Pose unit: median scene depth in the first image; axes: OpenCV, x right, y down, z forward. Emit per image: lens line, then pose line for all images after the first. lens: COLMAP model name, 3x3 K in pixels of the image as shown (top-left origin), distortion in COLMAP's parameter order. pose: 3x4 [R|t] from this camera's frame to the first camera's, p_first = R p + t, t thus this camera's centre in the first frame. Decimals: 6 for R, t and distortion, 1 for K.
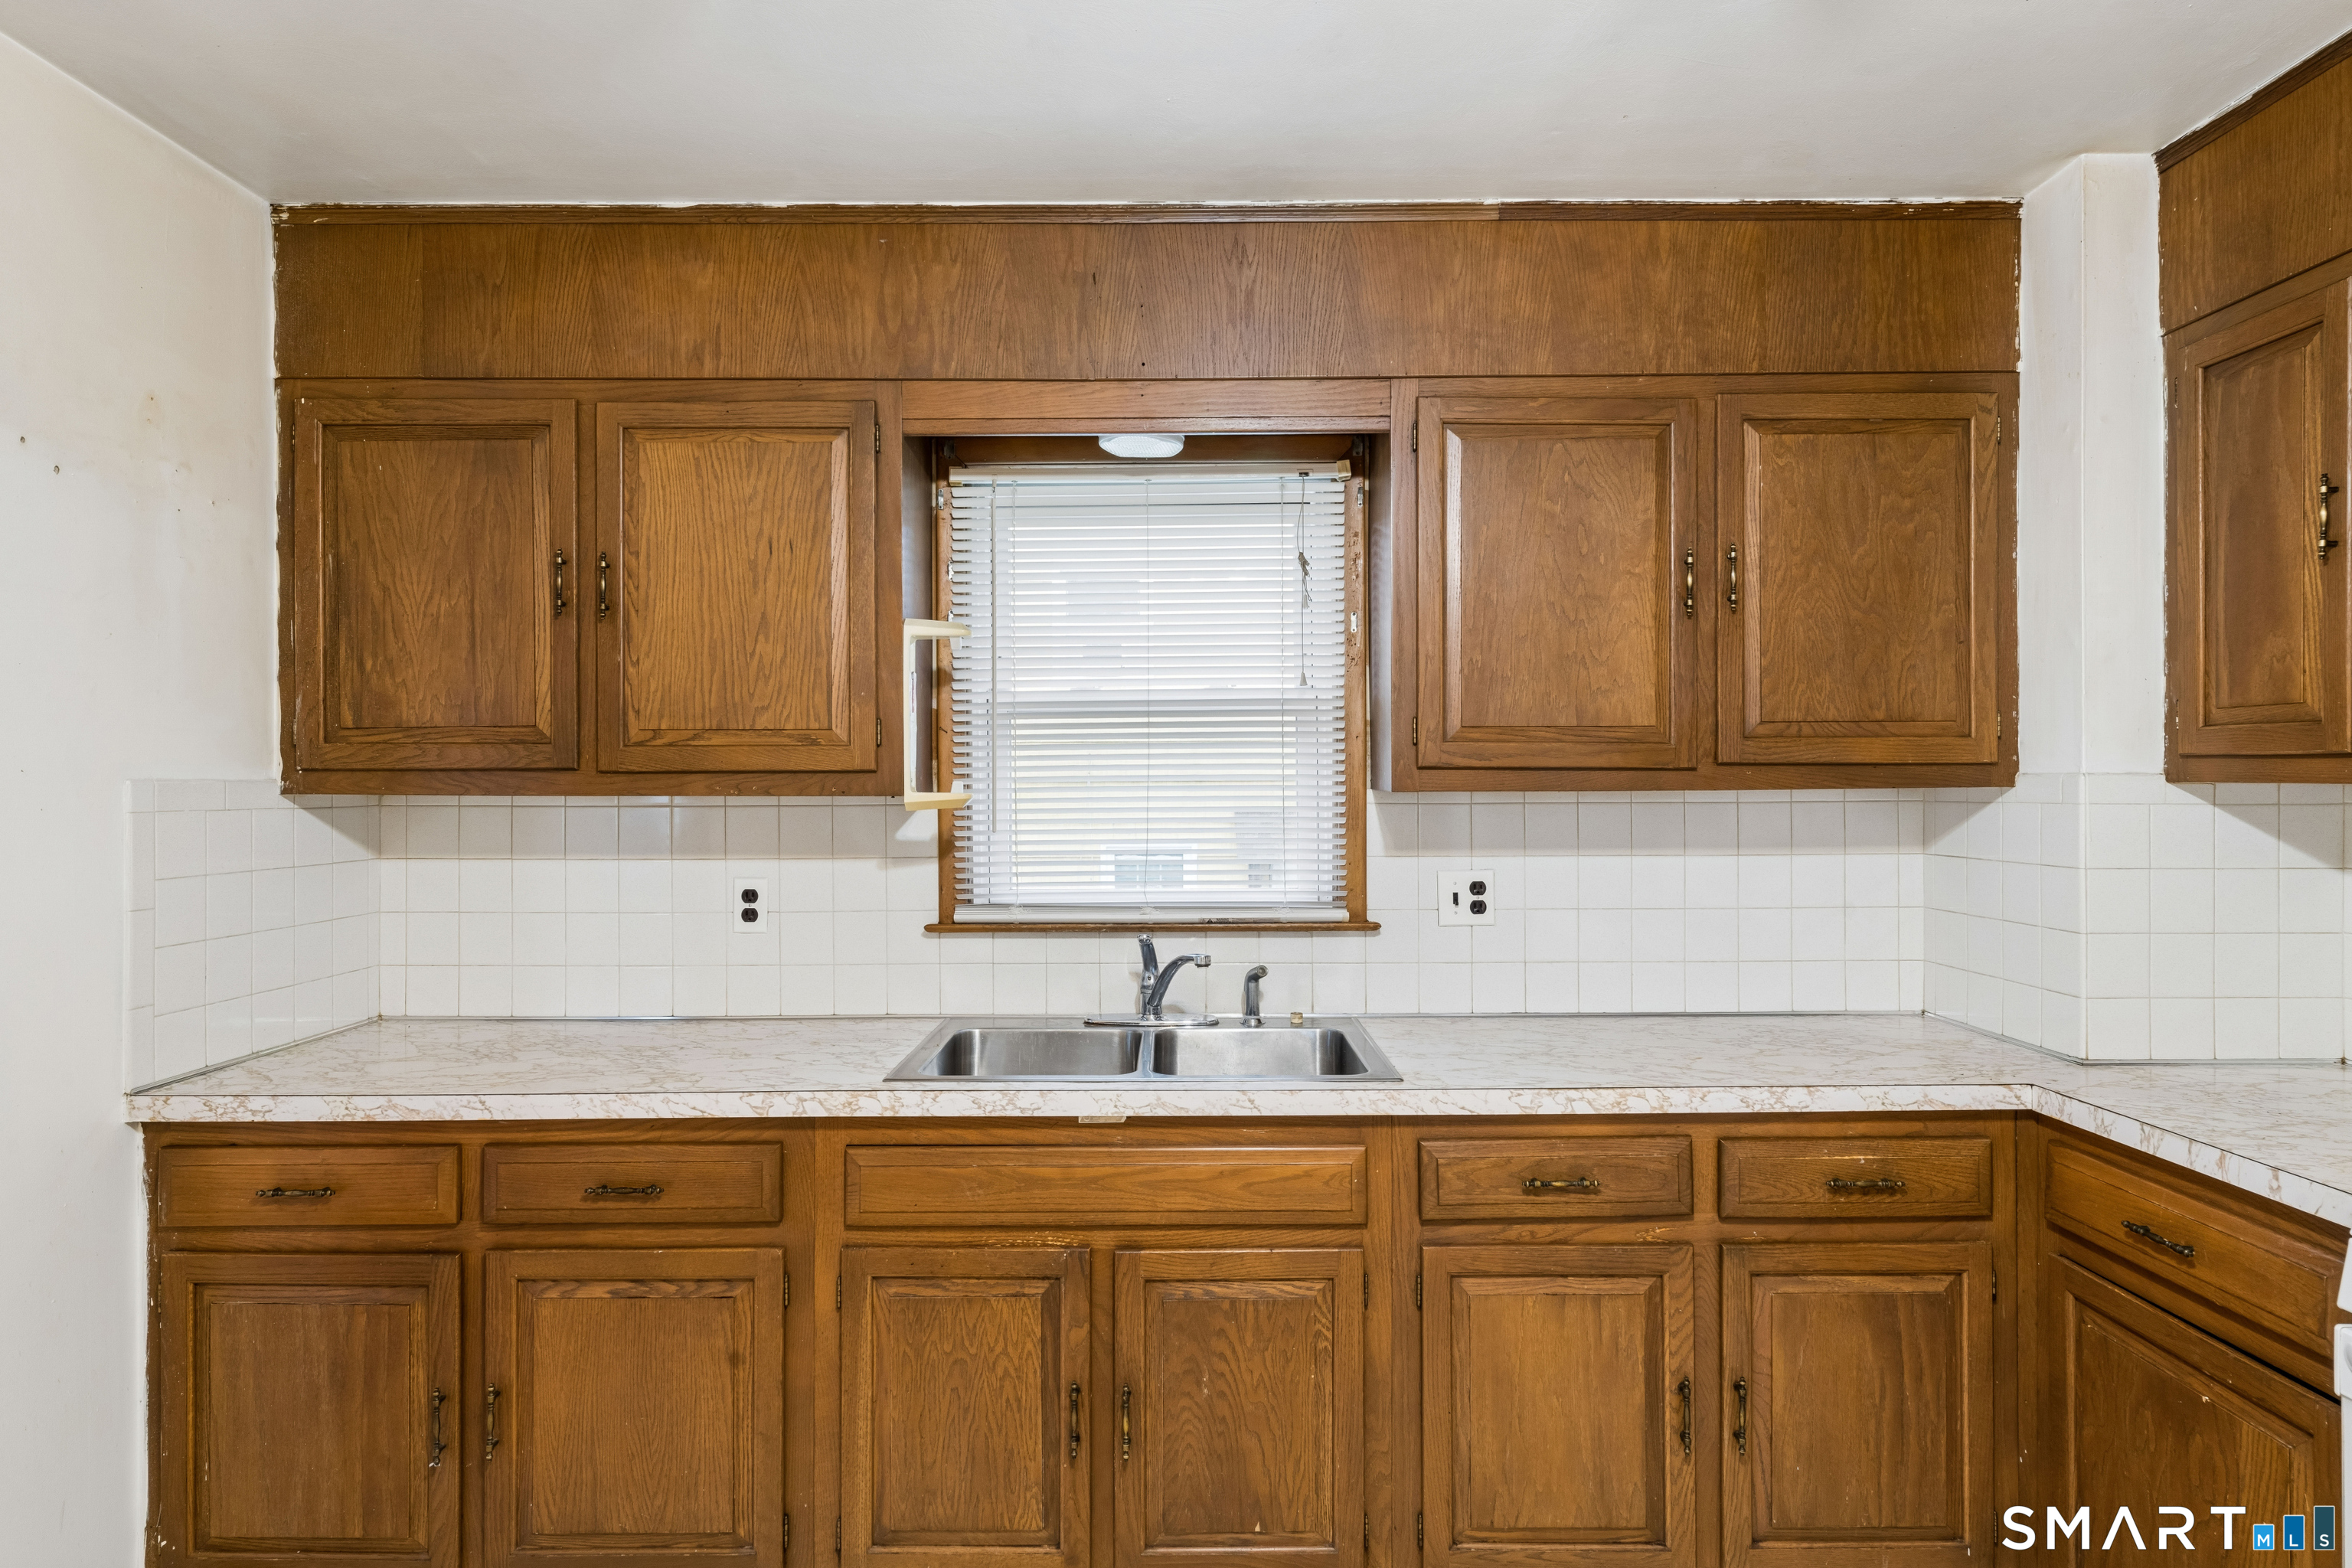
lens RADIAL K [[1282.1, 0, 1217.1], [0, 1282.1, 783.0], [0, 0, 1]] dist [0.001355, -0.001647]
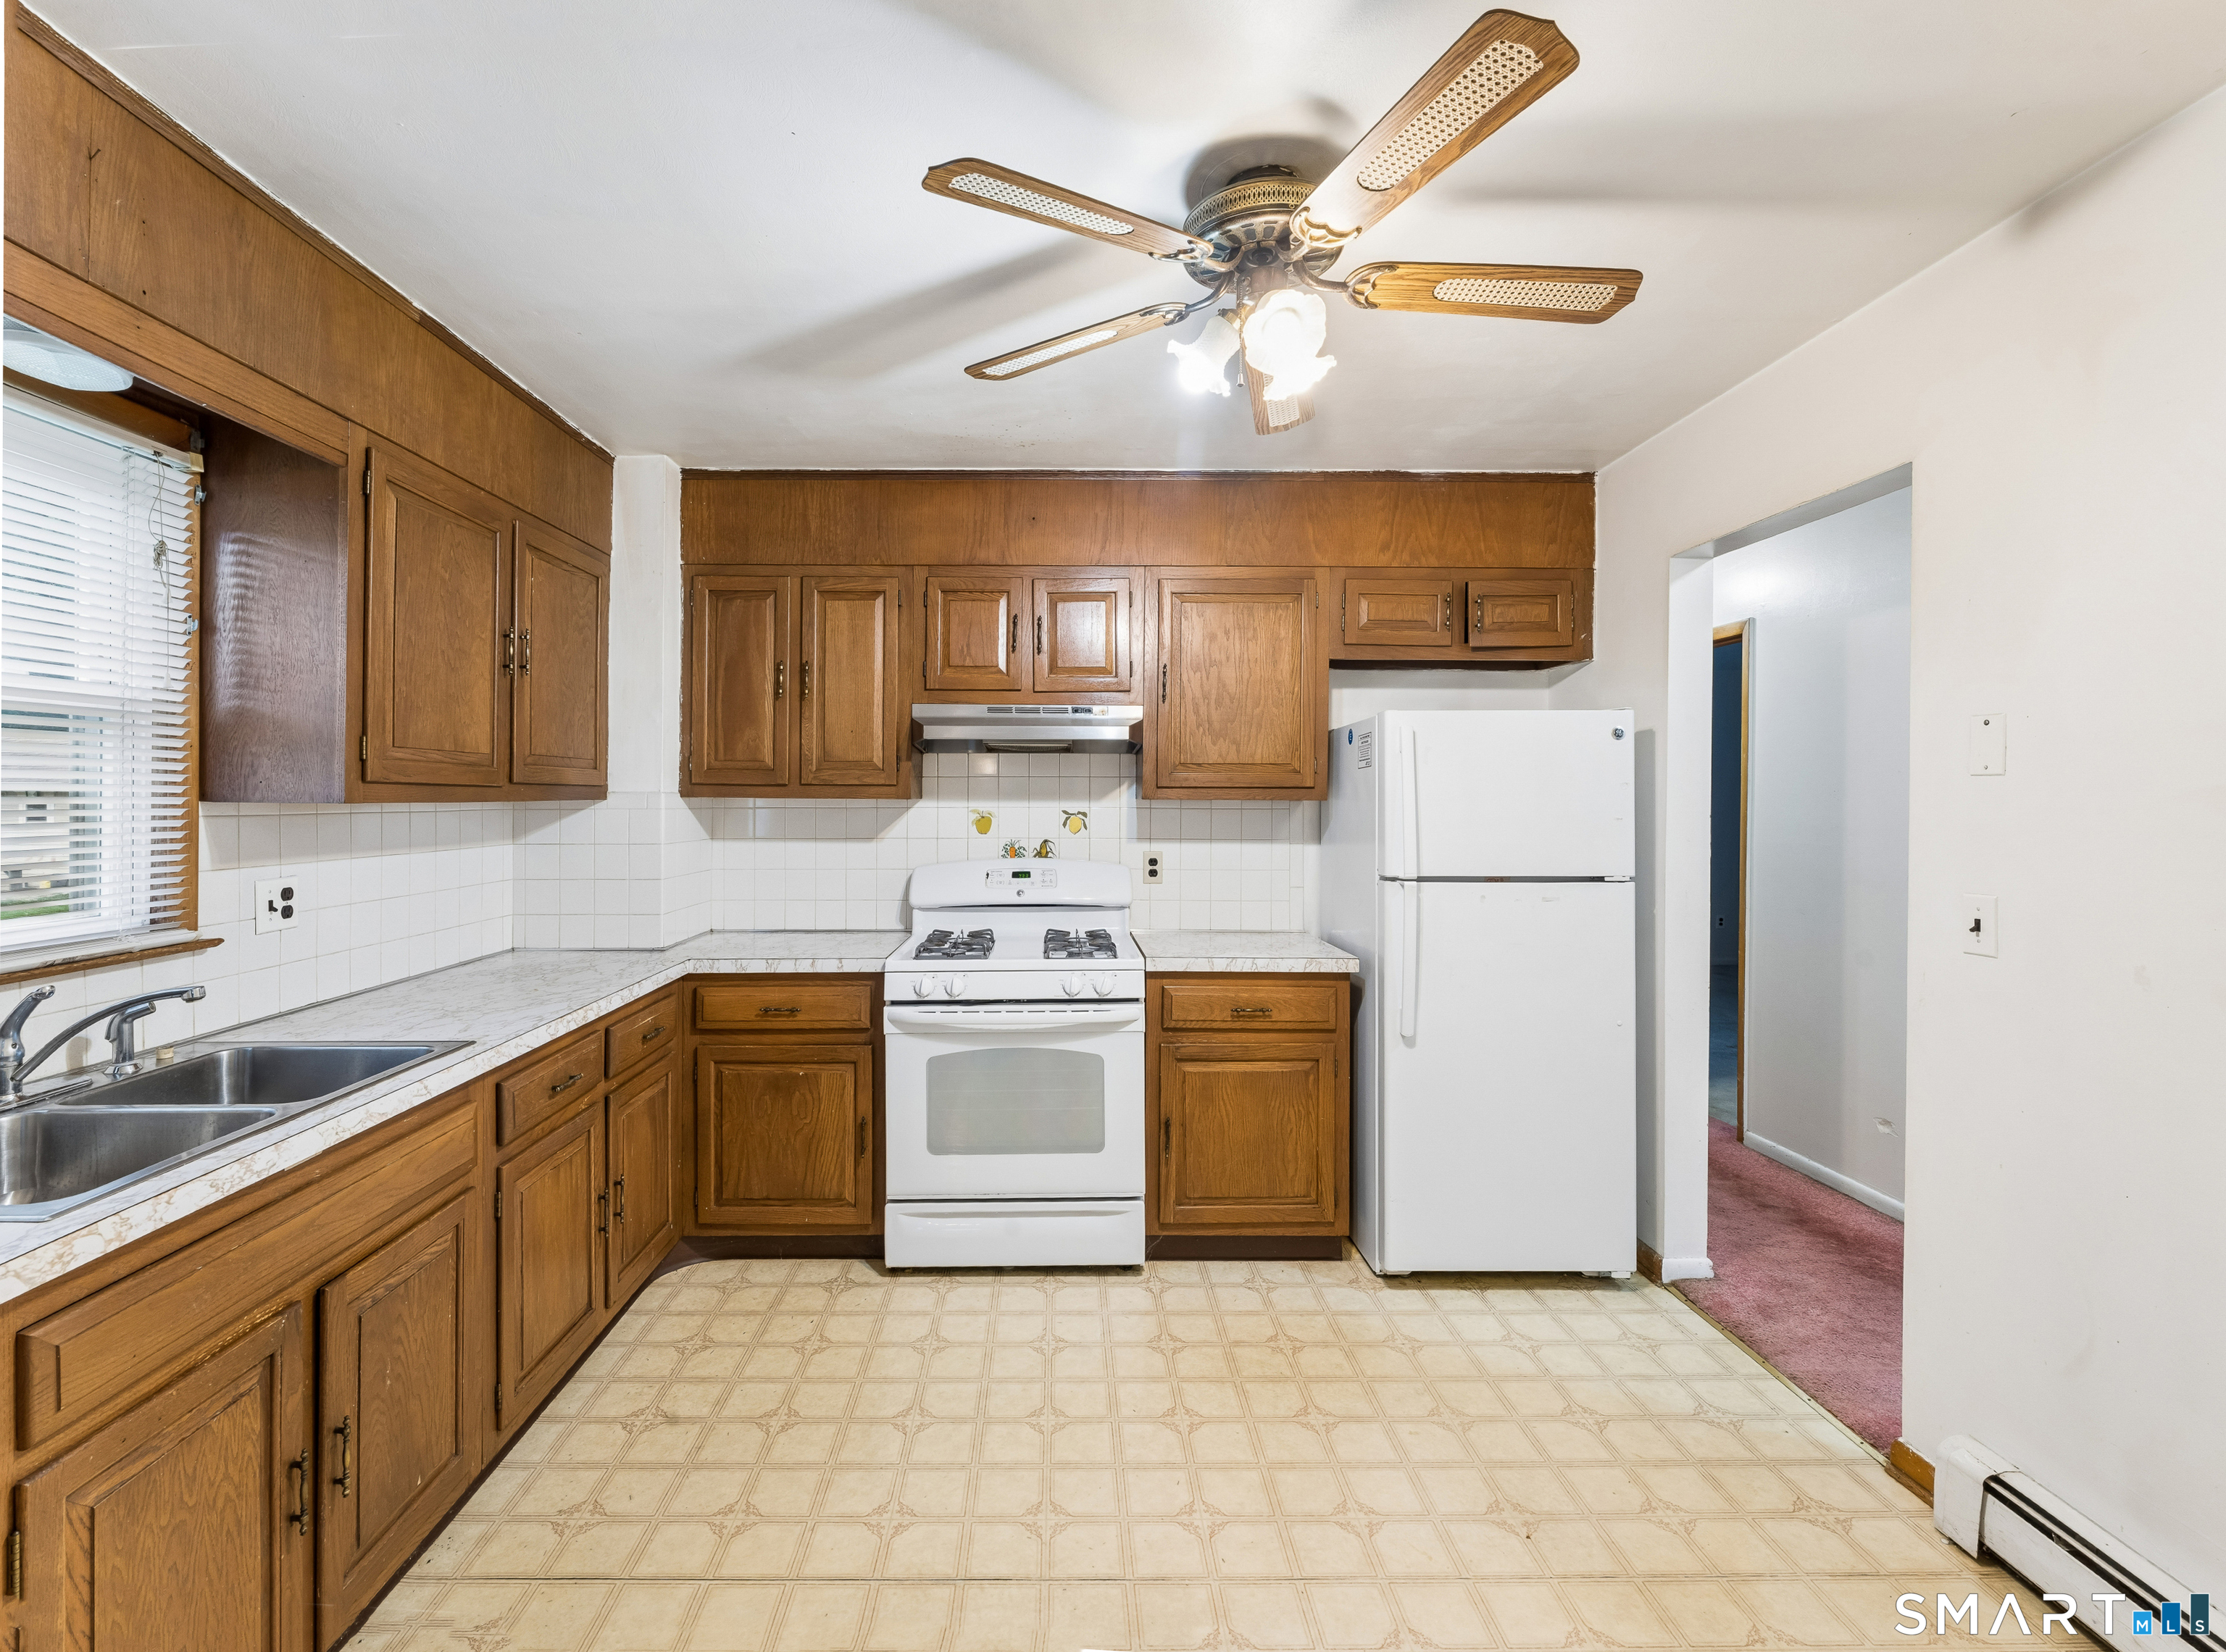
lens RADIAL K [[975.9, 0, 1070.3], [0, 975.9, 809.3], [0, 0, 1]] dist [0.001706, -0.000362]
pose [[0.005784, -0.008467, 0.999947, -0.707578], [-0.001773, 0.999962, 0.008478, 0.003962], [-0.999982, -0.001822, 0.005768, 0.400288]]
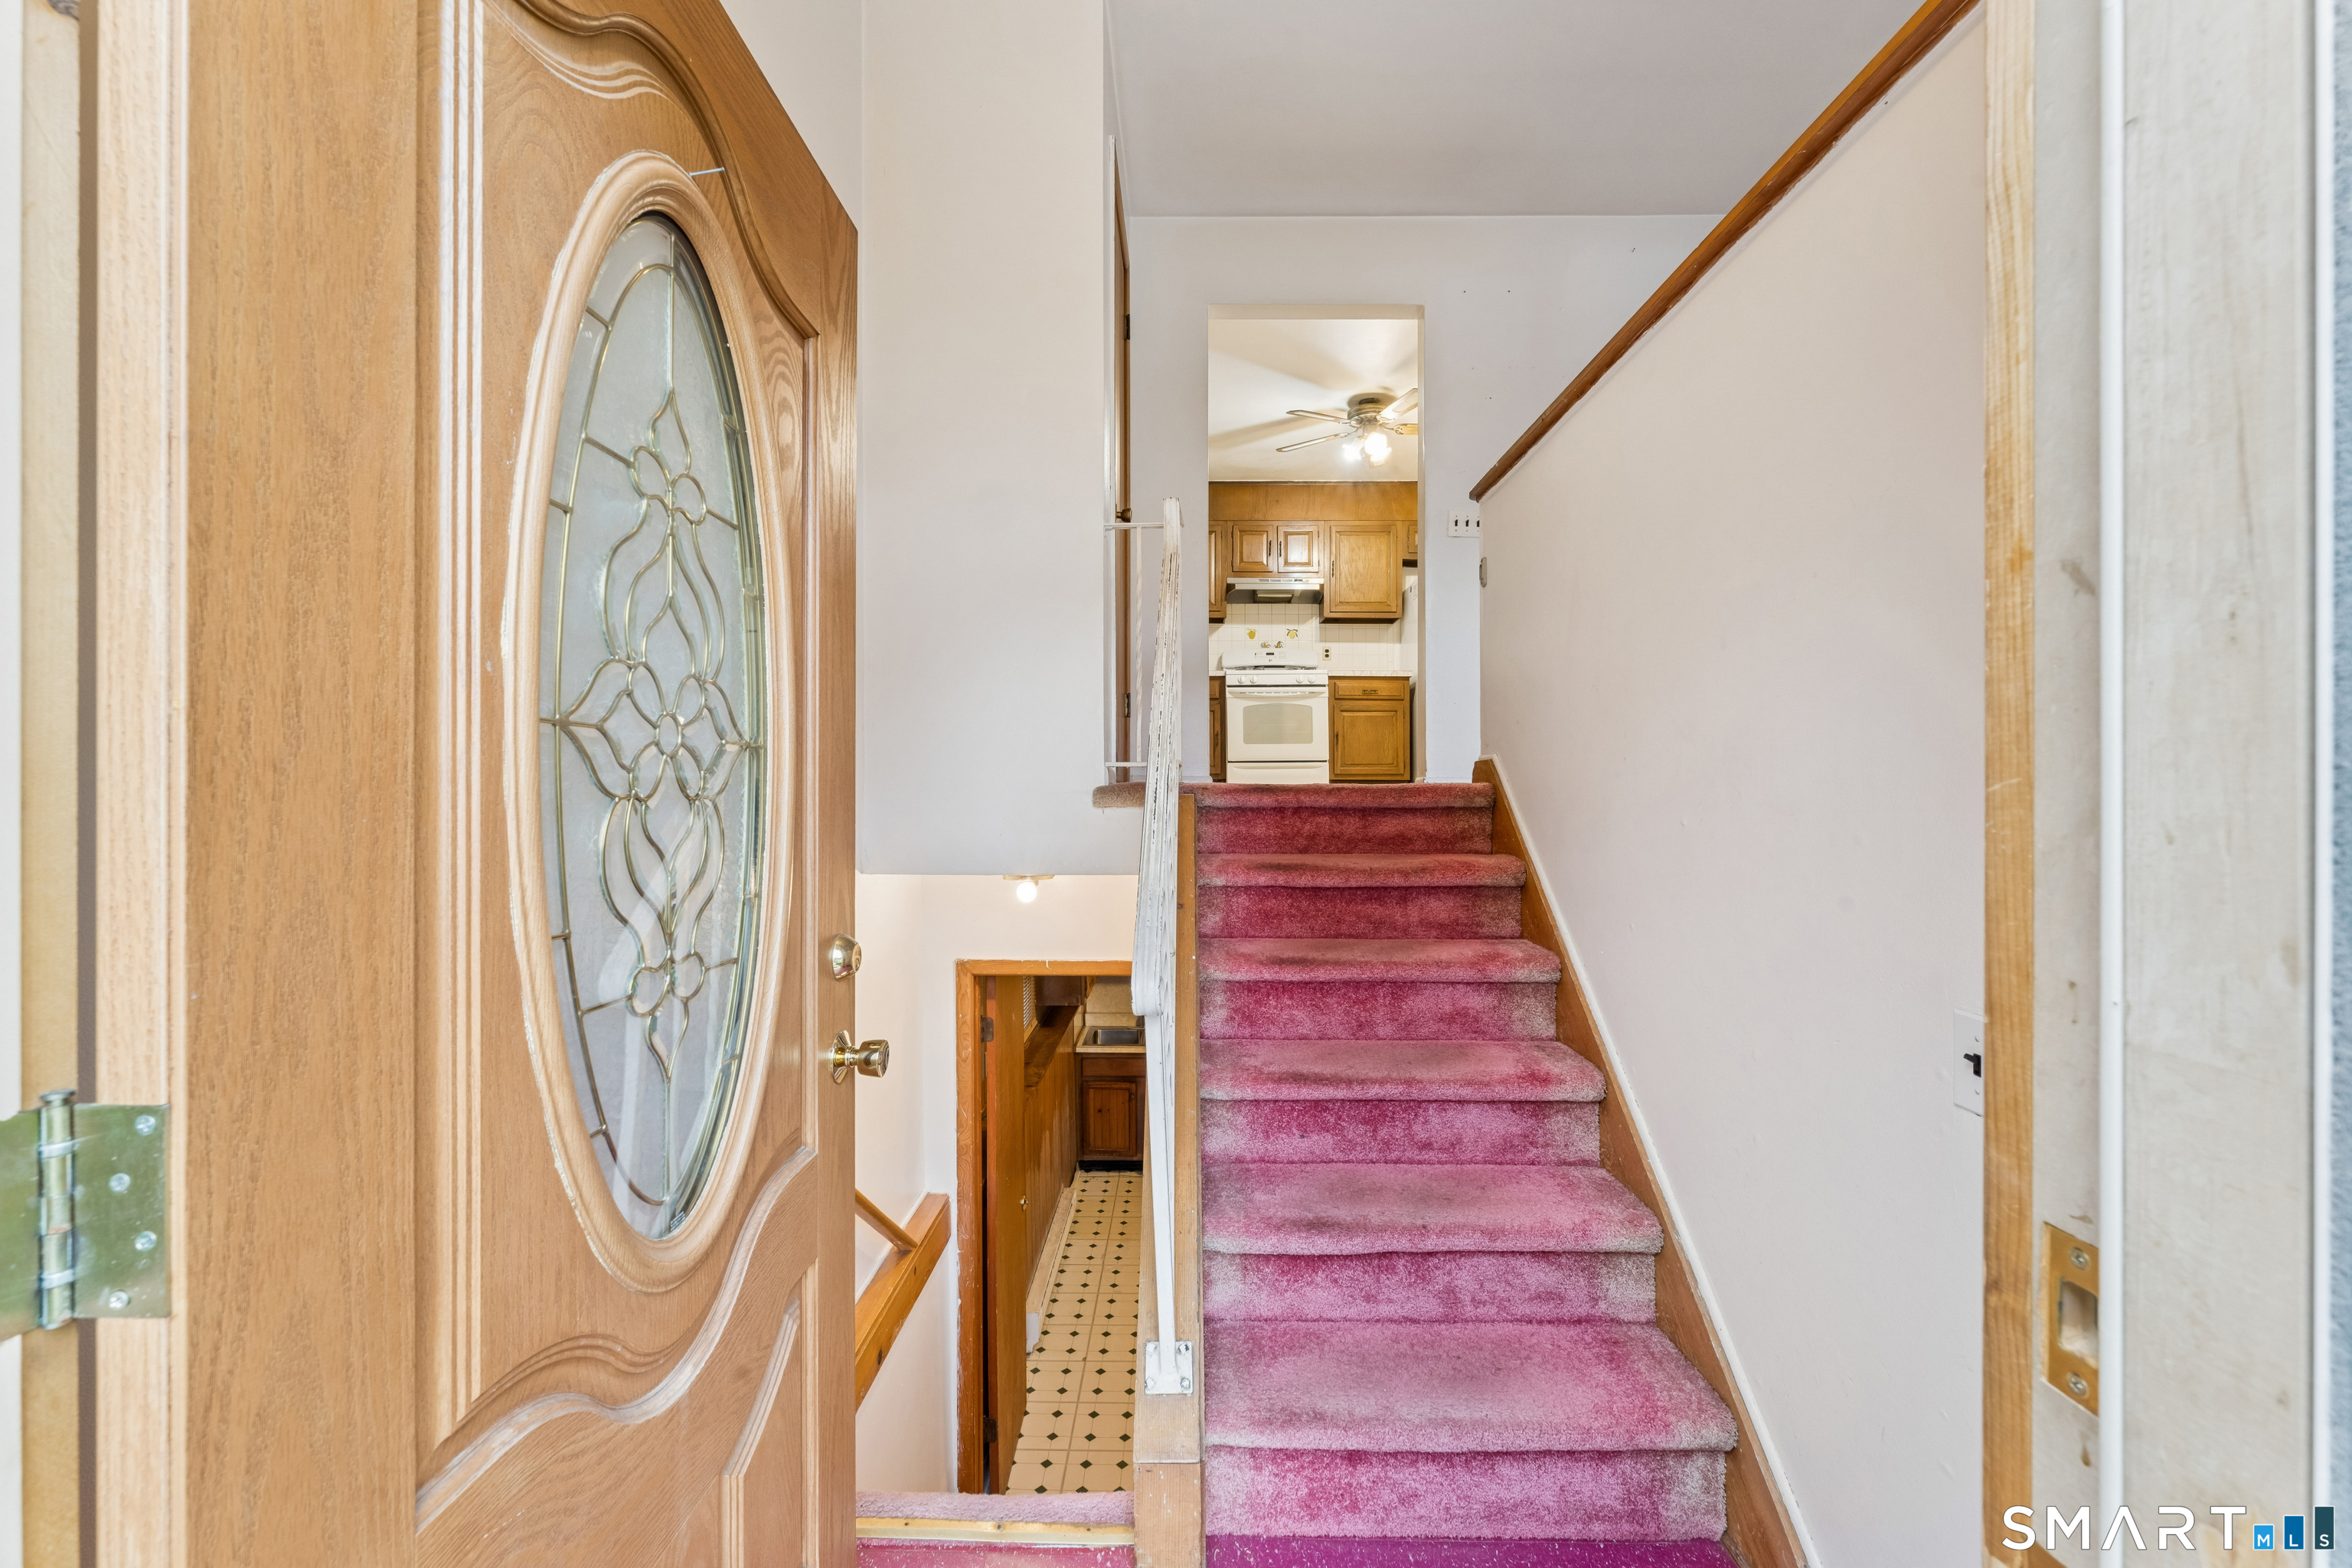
lens RADIAL K [[933.7, 0, 1178.2], [0, 933.7, 779.2], [0, 0, 1]] dist [0.000309, -0.000459]
pose [[0.032471, 0.012936, 0.999389, -2.620505], [0.000726, 0.999916, -0.012966, 0.632793], [-0.999472, 0.001146, 0.032459, 0.718859]]
